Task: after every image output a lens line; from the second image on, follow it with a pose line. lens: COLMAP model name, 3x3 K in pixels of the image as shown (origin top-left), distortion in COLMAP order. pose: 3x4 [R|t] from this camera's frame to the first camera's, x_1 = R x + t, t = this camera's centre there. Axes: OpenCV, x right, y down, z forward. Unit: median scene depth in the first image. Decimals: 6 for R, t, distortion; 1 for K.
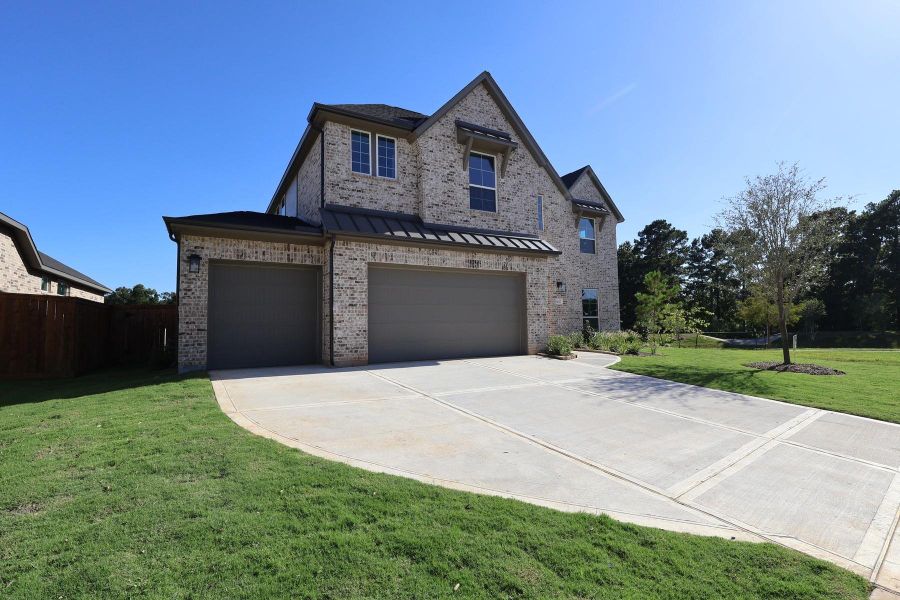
lens RADIAL K [[425.1, 0, 435.5], [0, 425.1, 302.8], [0, 0, 1]] dist [0.000631, -0.000046]
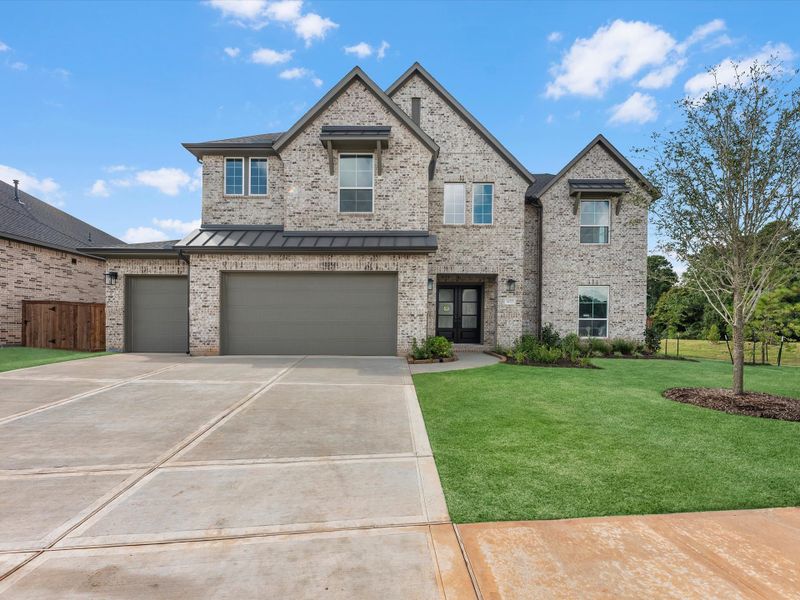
lens RADIAL K [[370.4, 0, 375.0], [0, 370.4, 336.0], [0, 0, 1]] dist [-0.000708, -0.000186]
pose [[0.870947, 0.029835, -0.490471, 0.652631], [0.009296, 0.996976, 0.077153, 0.010489], [0.491290, -0.071756, 0.868036, 0.259555]]
